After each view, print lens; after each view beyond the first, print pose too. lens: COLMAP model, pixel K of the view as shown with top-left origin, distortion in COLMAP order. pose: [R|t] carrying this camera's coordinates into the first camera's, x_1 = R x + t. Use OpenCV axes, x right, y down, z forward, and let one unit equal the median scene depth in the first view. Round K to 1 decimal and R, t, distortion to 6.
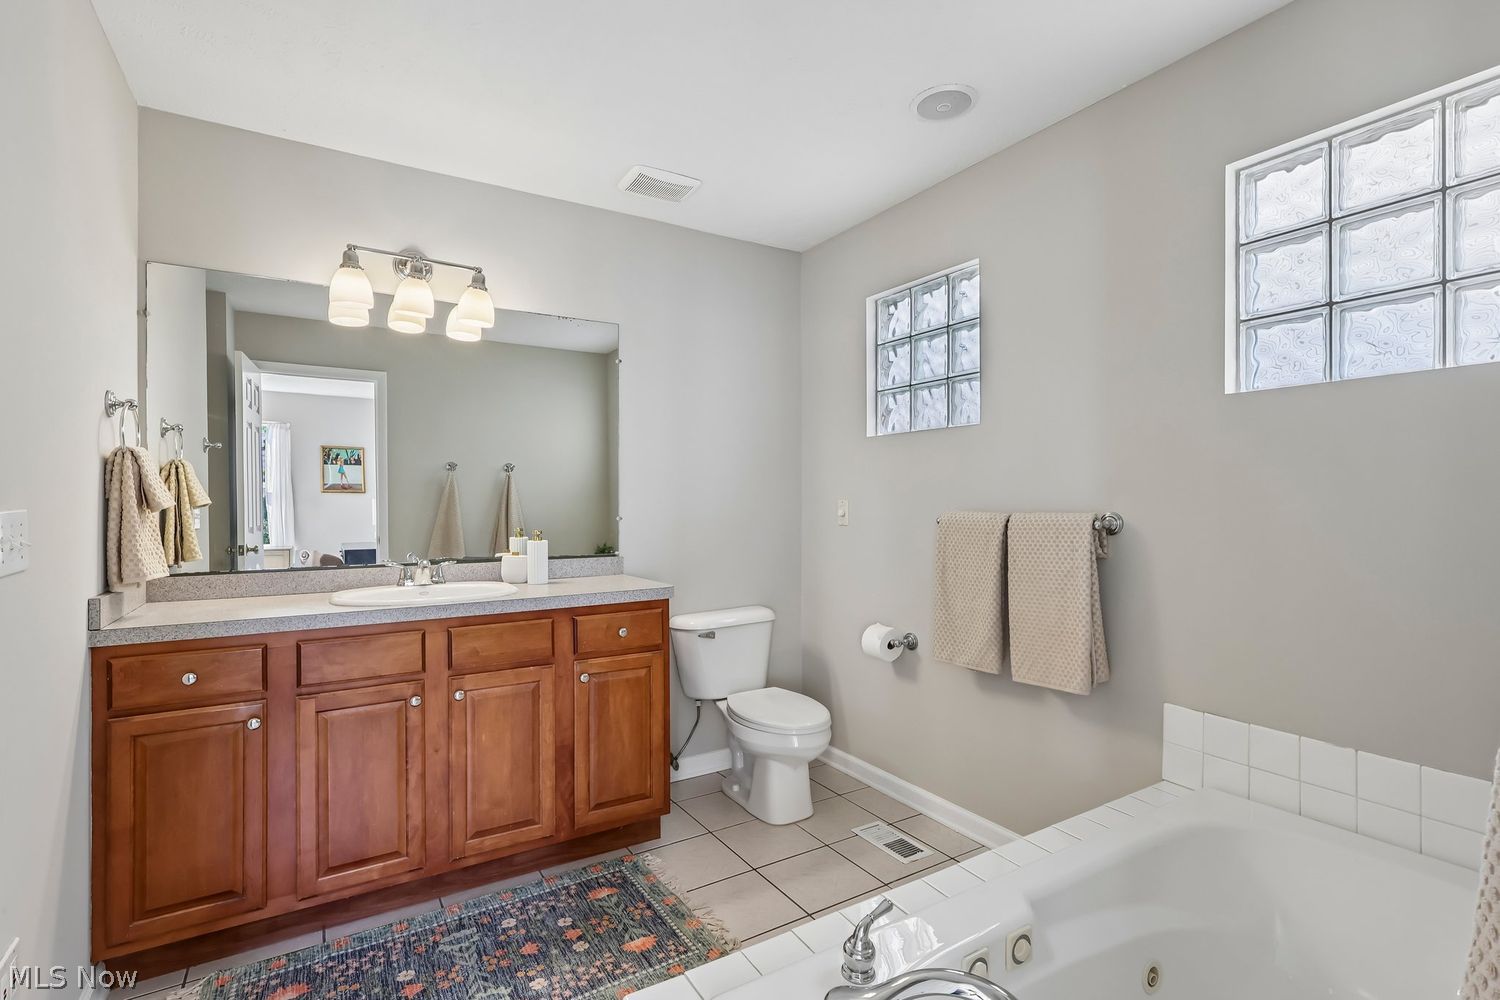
lens RADIAL K [[704.5, 0, 751.3], [0, 704.5, 495.5], [0, 0, 1]] dist [-0.004515, 0.001201]
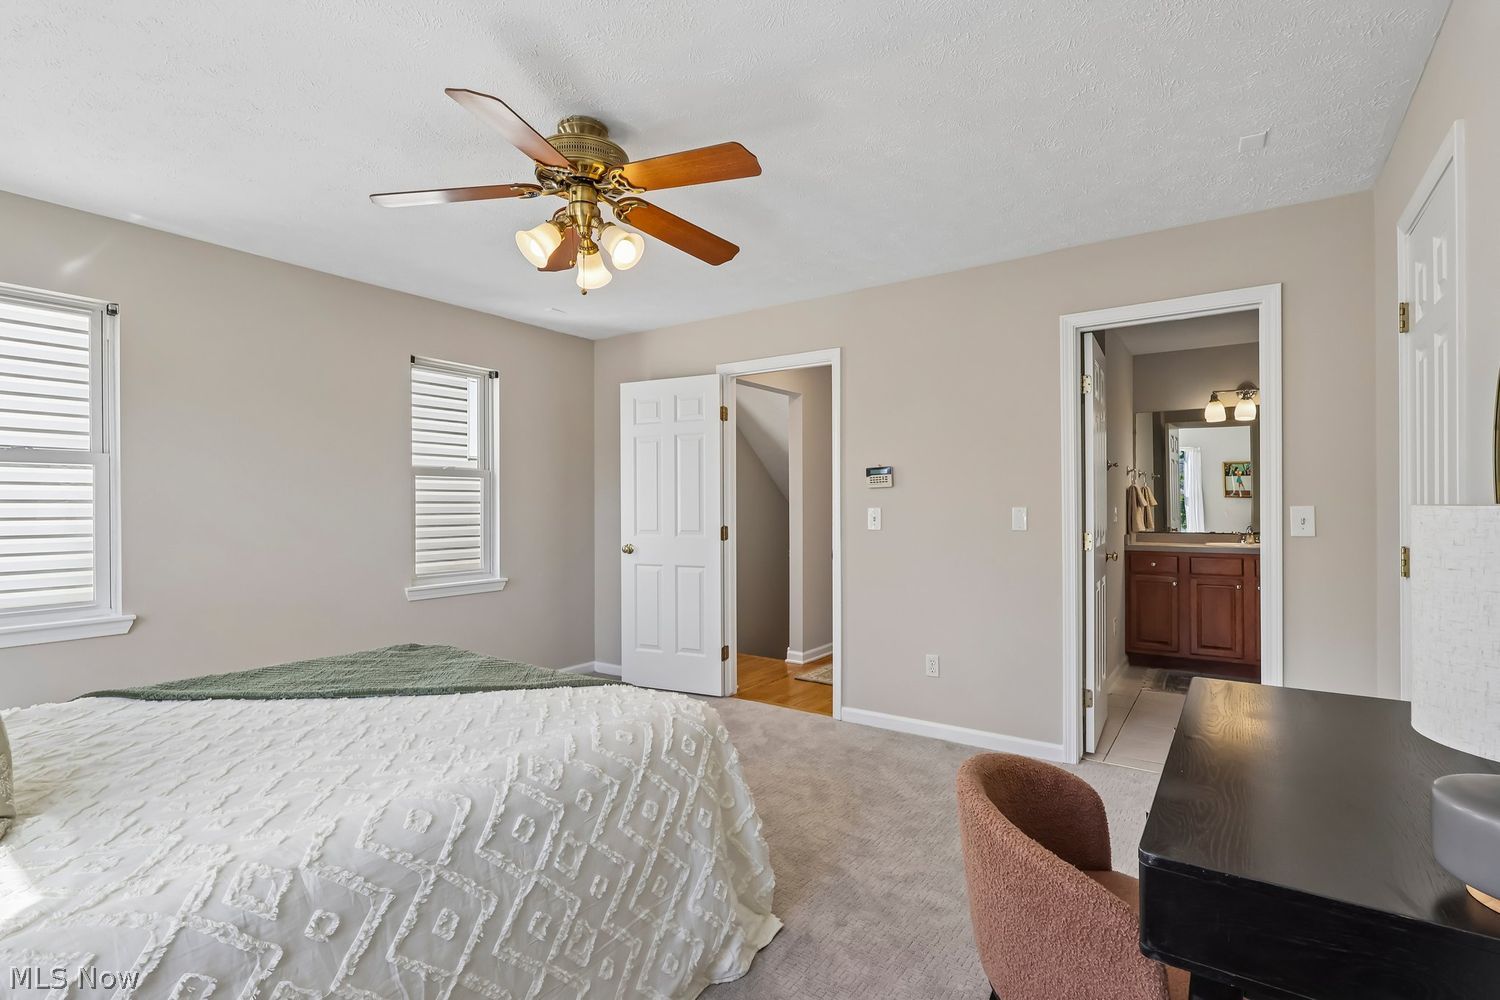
lens RADIAL K [[704.5, 0, 753.8], [0, 704.5, 501.9], [0, 0, 1]] dist [-0.004515, 0.001201]
pose [[0.400708, -0.000801, -0.916206, 1.051237], [0.006659, 0.999976, 0.002038, -0.013452], [0.916182, -0.006918, 0.400703, -1.464430]]
